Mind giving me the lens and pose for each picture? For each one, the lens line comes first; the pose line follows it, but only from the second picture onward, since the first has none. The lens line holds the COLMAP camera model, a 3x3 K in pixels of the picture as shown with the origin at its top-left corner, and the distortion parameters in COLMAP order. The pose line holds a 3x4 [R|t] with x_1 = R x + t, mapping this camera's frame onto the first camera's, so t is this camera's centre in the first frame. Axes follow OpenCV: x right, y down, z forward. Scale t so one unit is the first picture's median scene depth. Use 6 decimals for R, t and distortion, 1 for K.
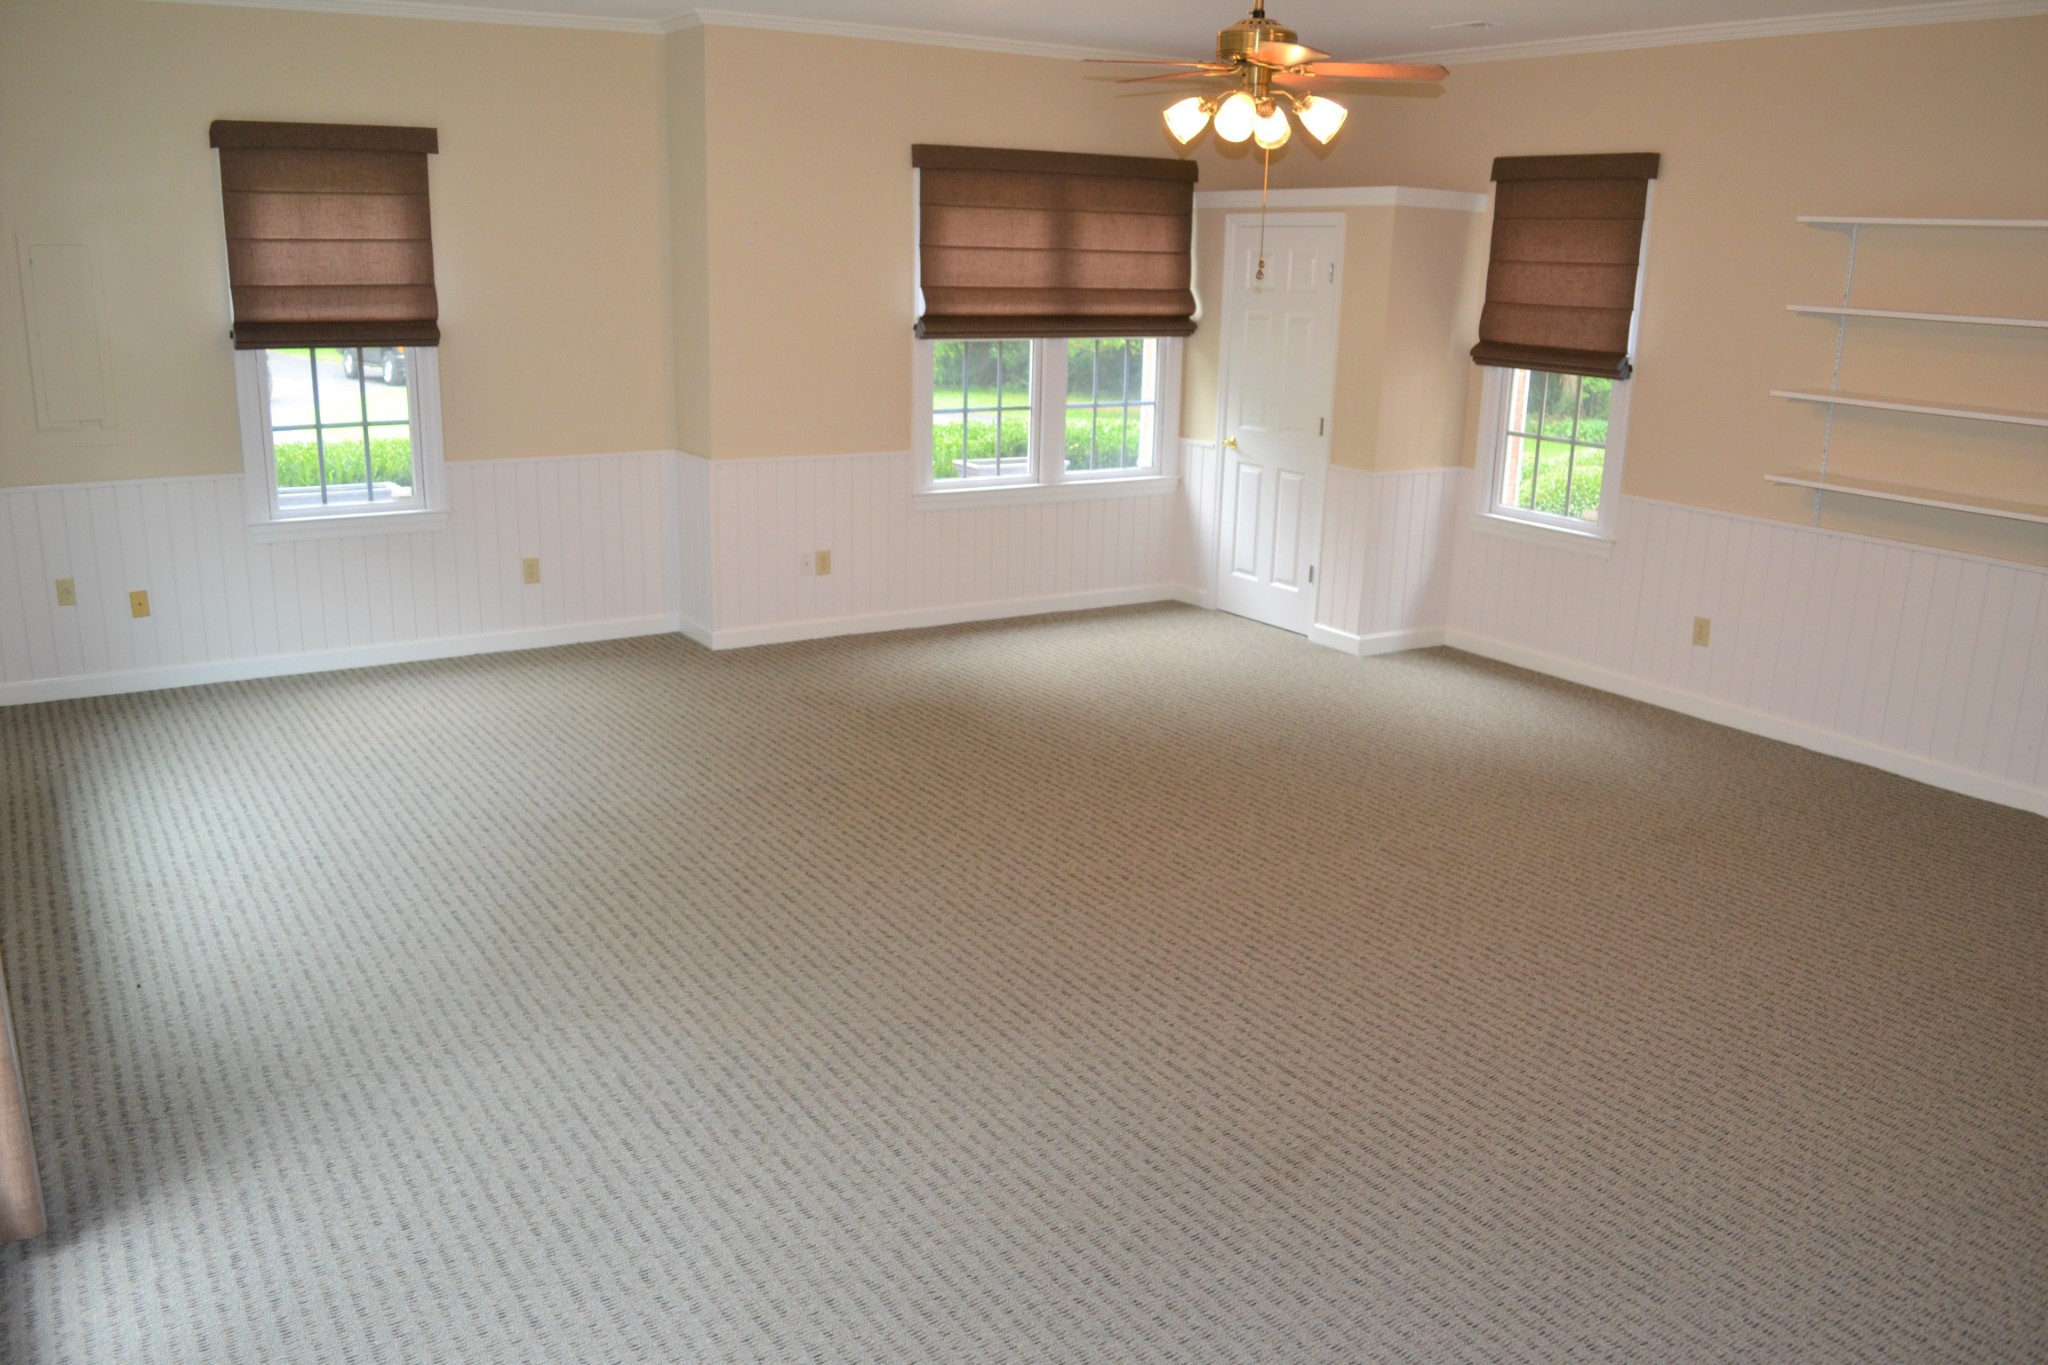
lens RADIAL K [[1638.3, 0, 999.1], [0, 1638.3, 695.6], [0, 0, 1]] dist [-0.082087, 0.011794]
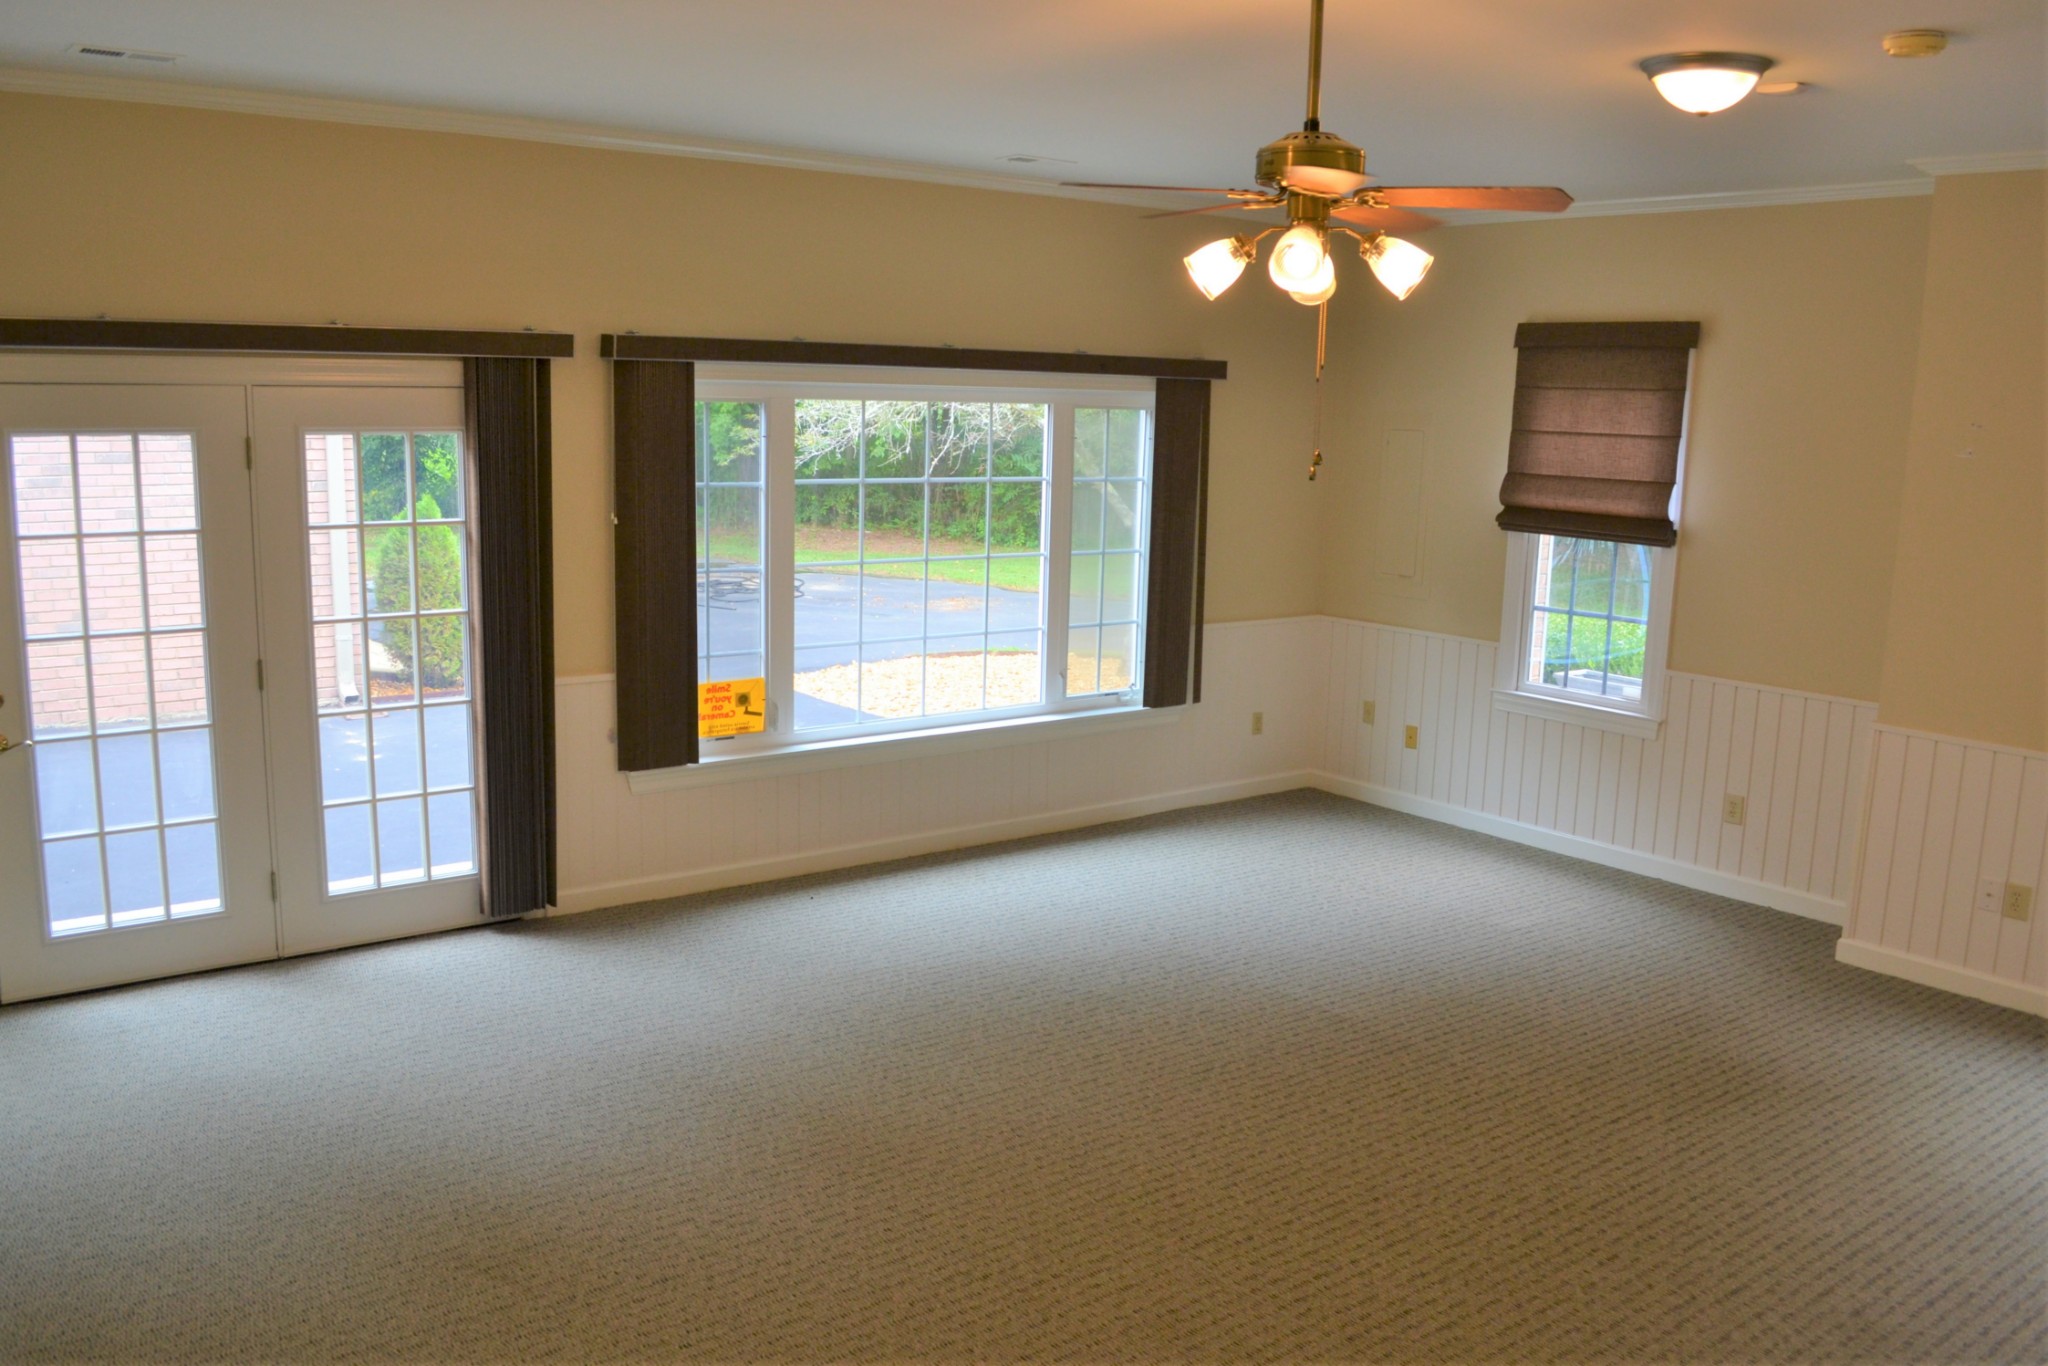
lens RADIAL K [[1638.3, 0, 999.1], [0, 1638.3, 696.1], [0, 0, 1]] dist [-0.082087, 0.011794]
pose [[0.144960, 0.163413, -0.975850, 0.558718], [-0.291521, 0.949541, 0.115703, -0.134592], [0.945517, 0.267708, 0.185284, 0.496506]]
